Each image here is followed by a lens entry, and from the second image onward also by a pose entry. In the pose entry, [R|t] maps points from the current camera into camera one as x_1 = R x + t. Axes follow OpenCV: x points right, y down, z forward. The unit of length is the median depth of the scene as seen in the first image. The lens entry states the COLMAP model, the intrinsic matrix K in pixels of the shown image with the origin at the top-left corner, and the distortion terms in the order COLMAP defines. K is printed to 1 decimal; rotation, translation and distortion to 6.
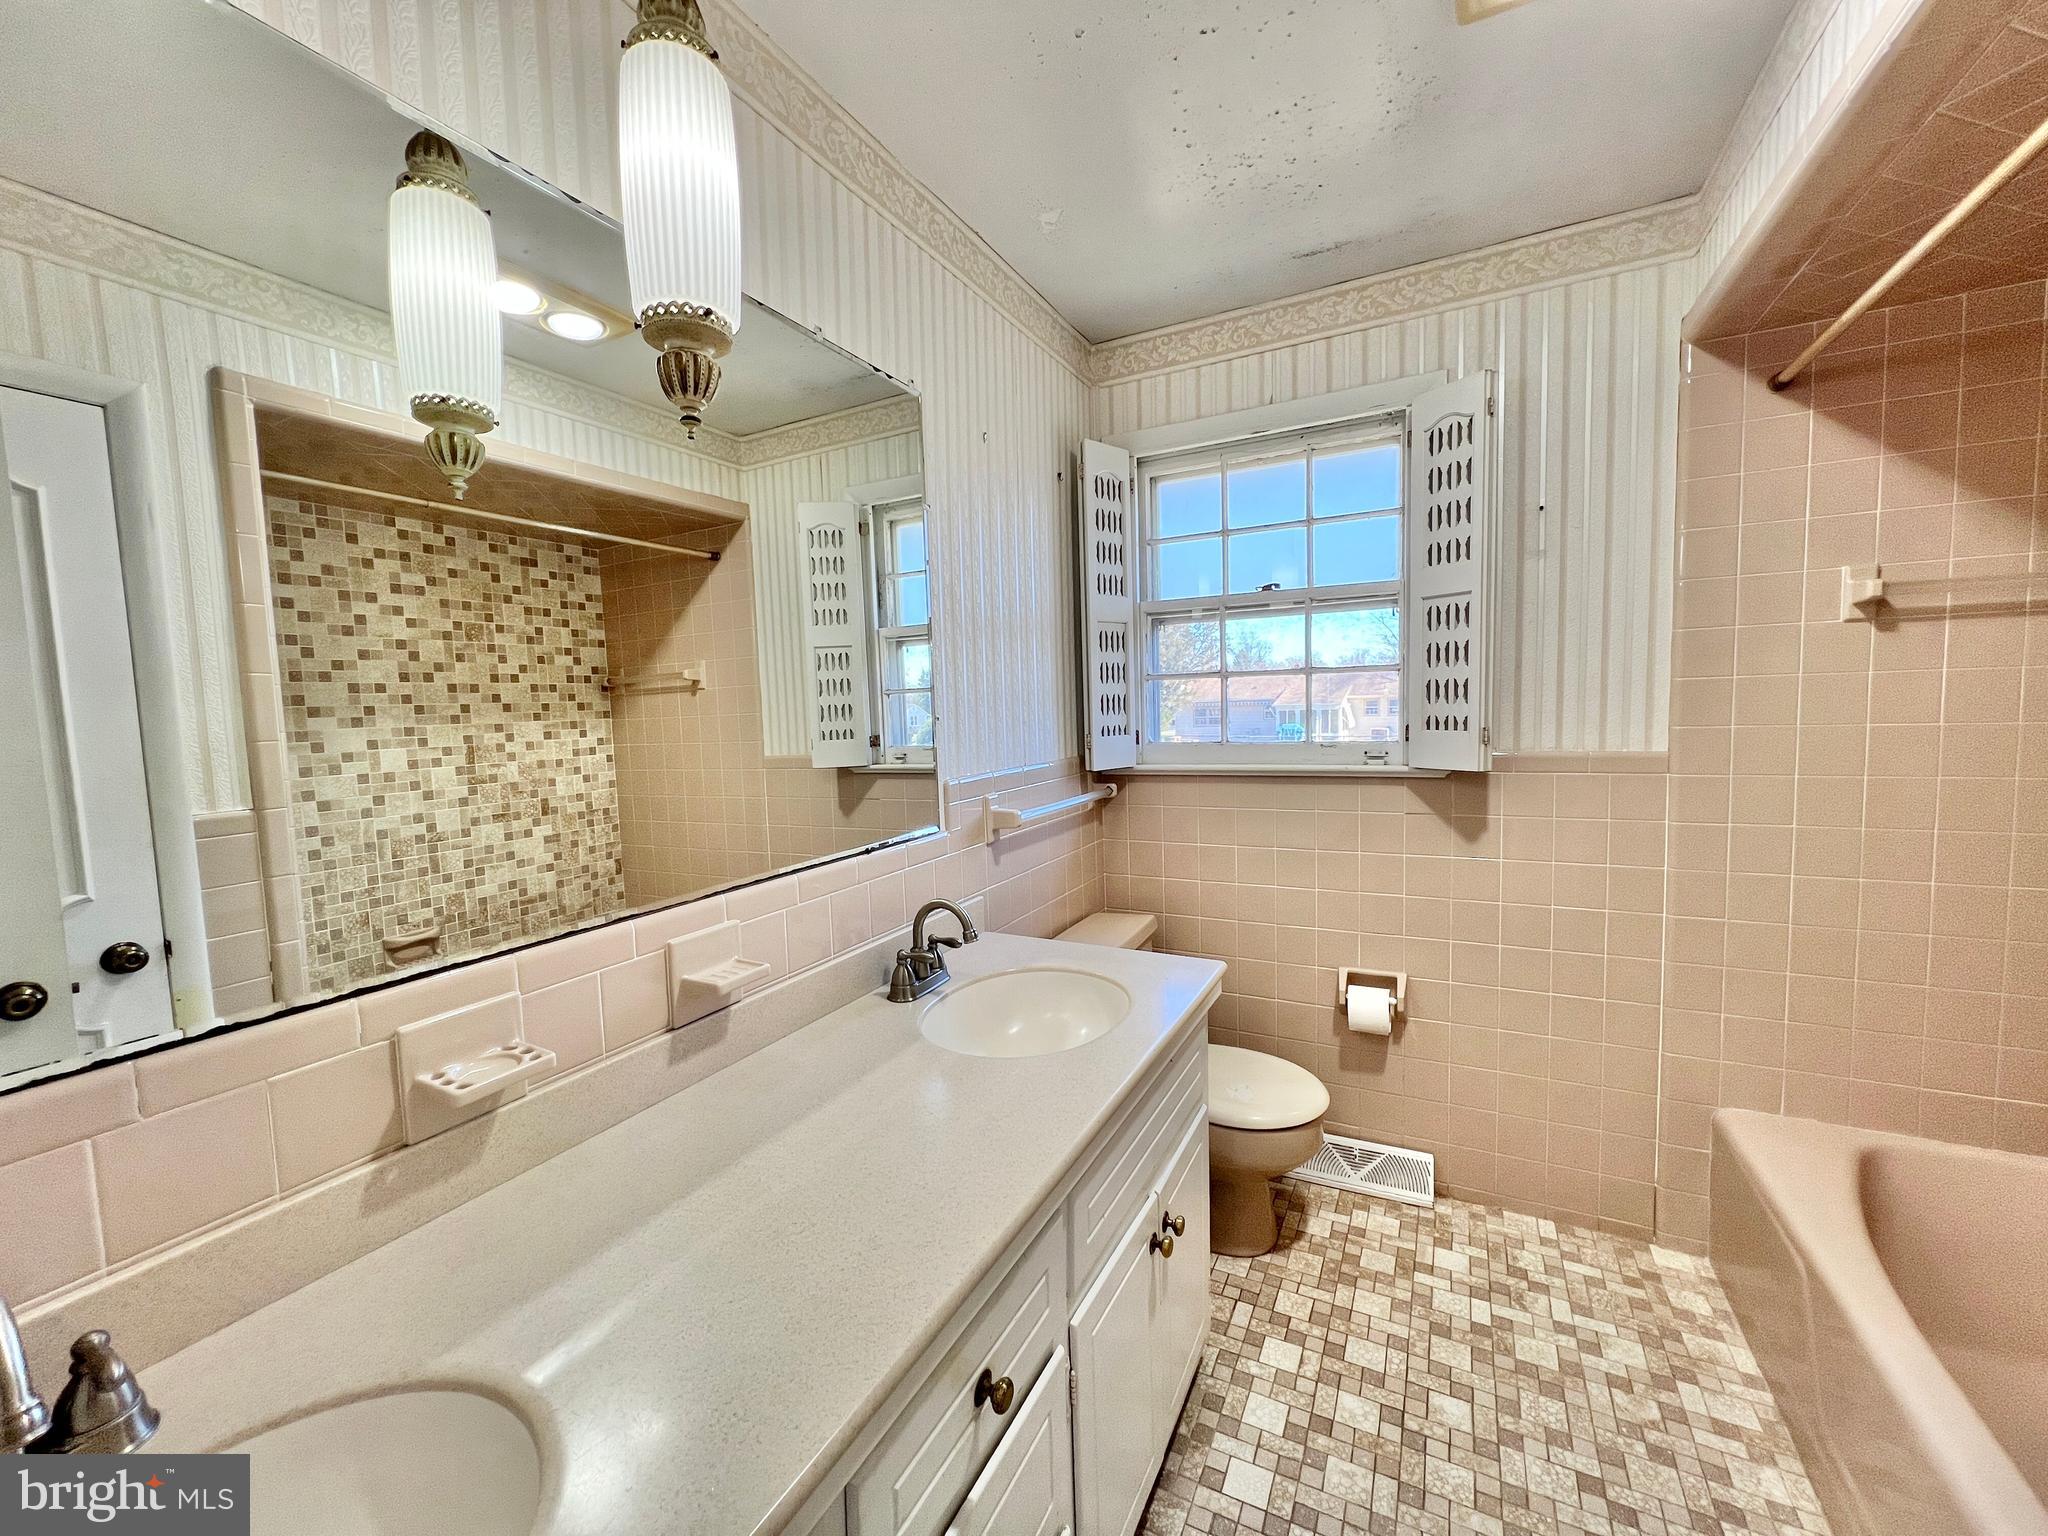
lens RADIAL K [[817.7, 0, 1025.3], [0, 817.7, 773.9], [0, 0, 1]] dist [0.003319, -0.000583]
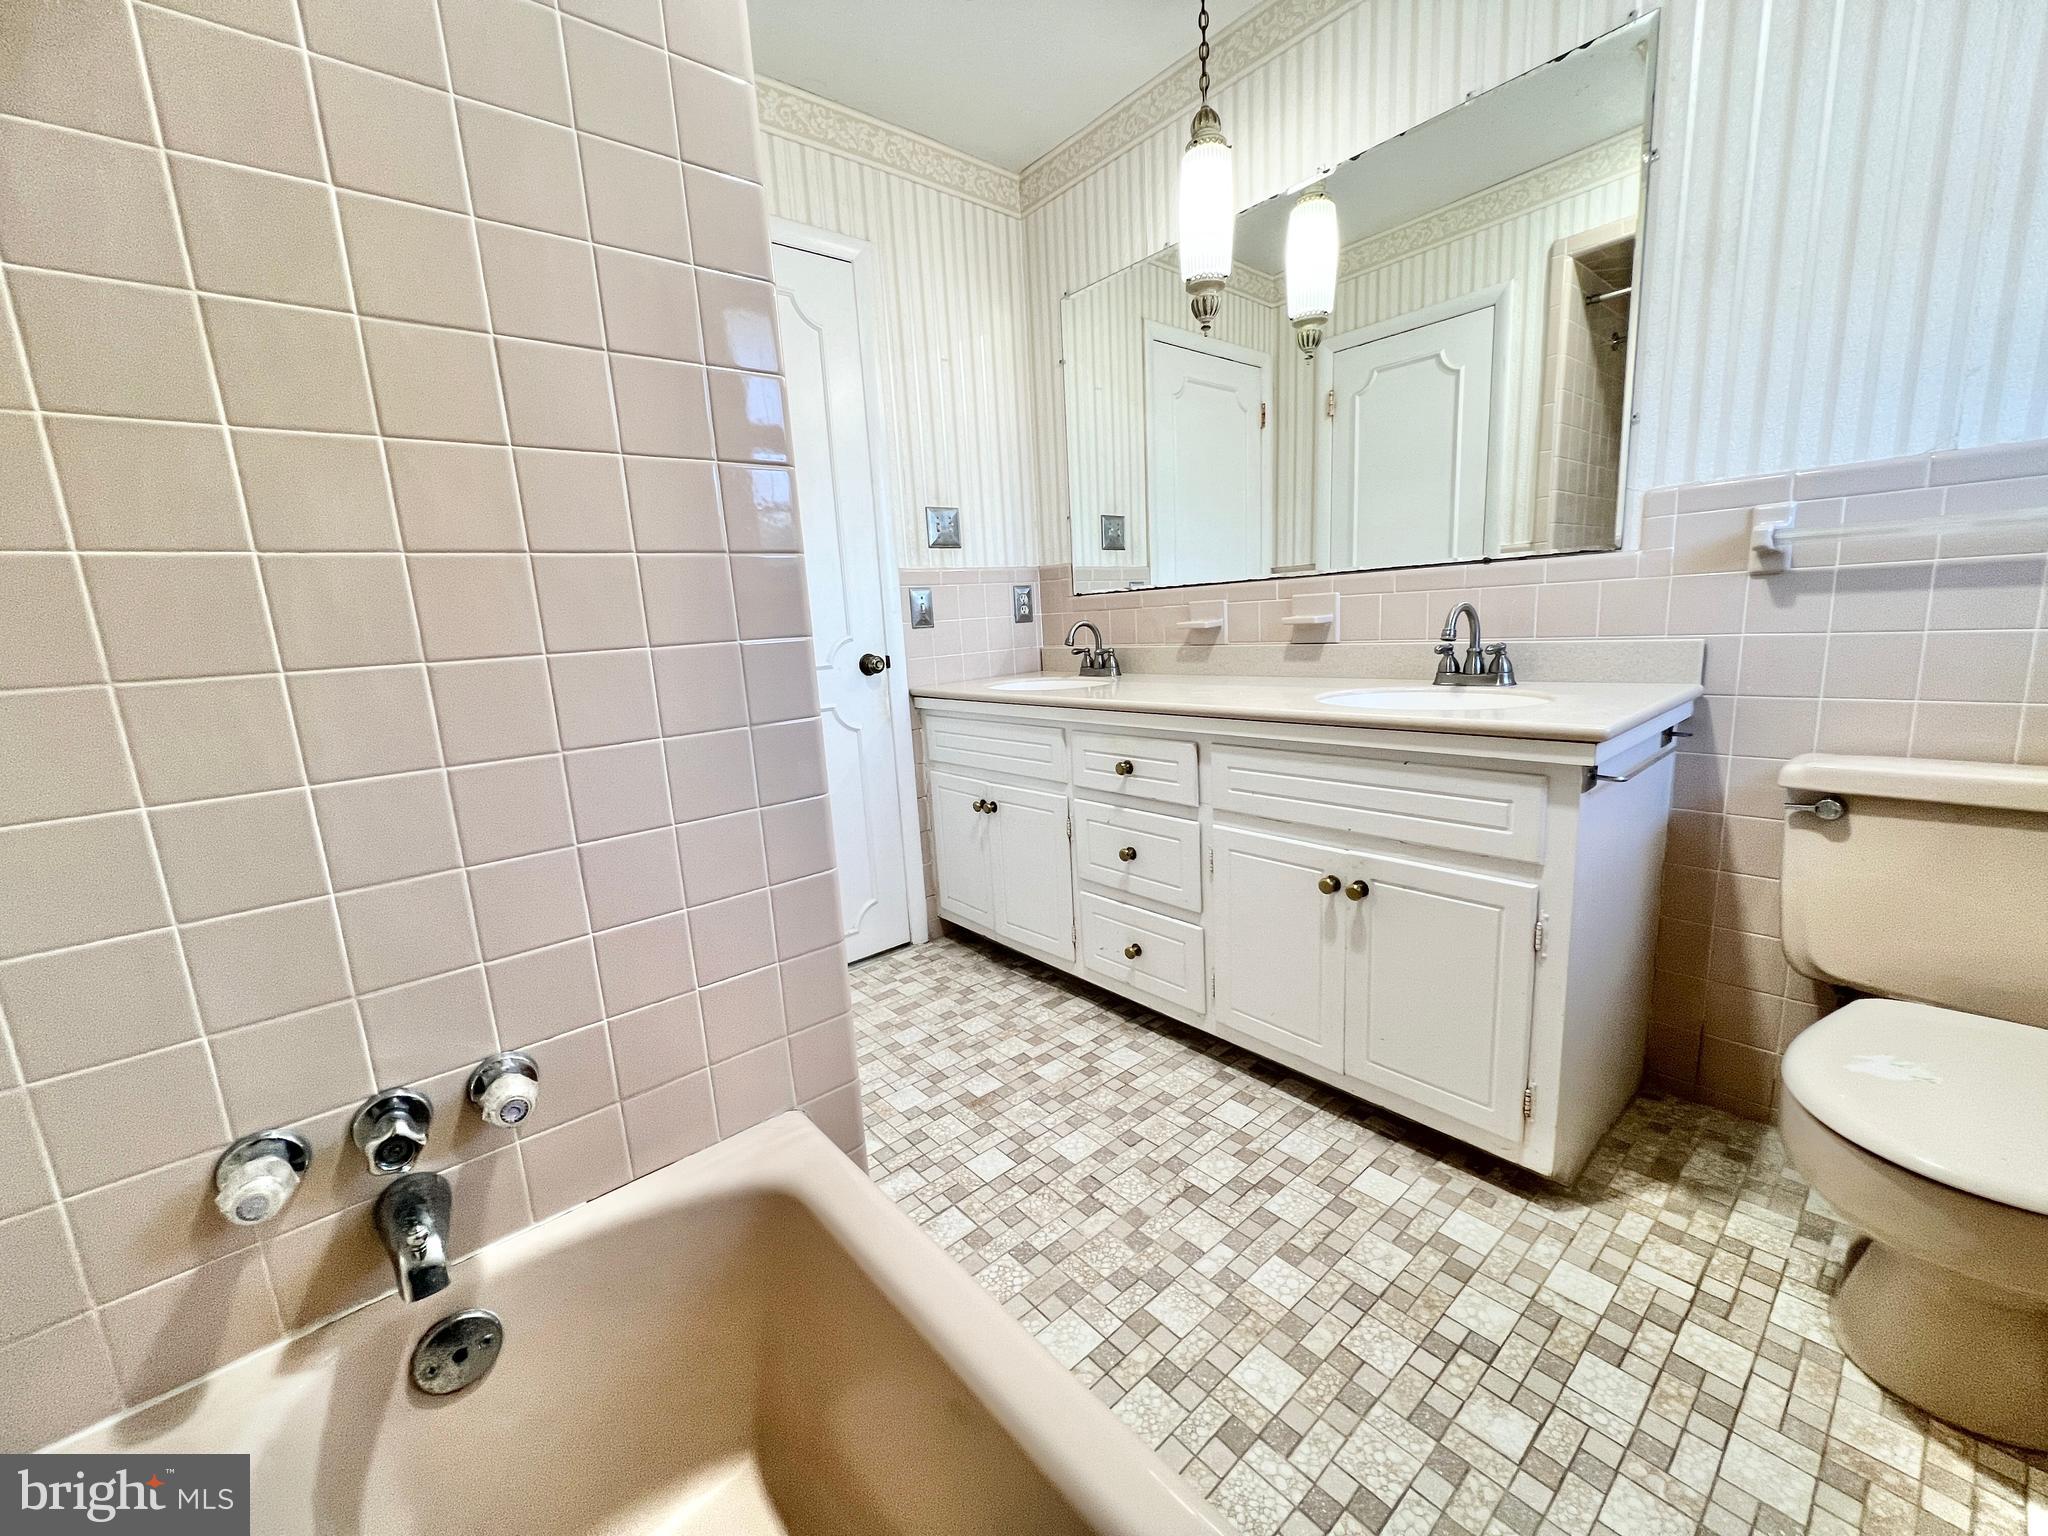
lens RADIAL K [[817.7, 0, 1020.1], [0, 817.7, 765.0], [0, 0, 1]] dist [0.003319, -0.000583]
pose [[-0.378248, 0.222844, -0.898481, 1.103155], [-0.003207, 0.970271, 0.242000, 0.089612], [0.925699, 0.094418, -0.366288, 0.799859]]
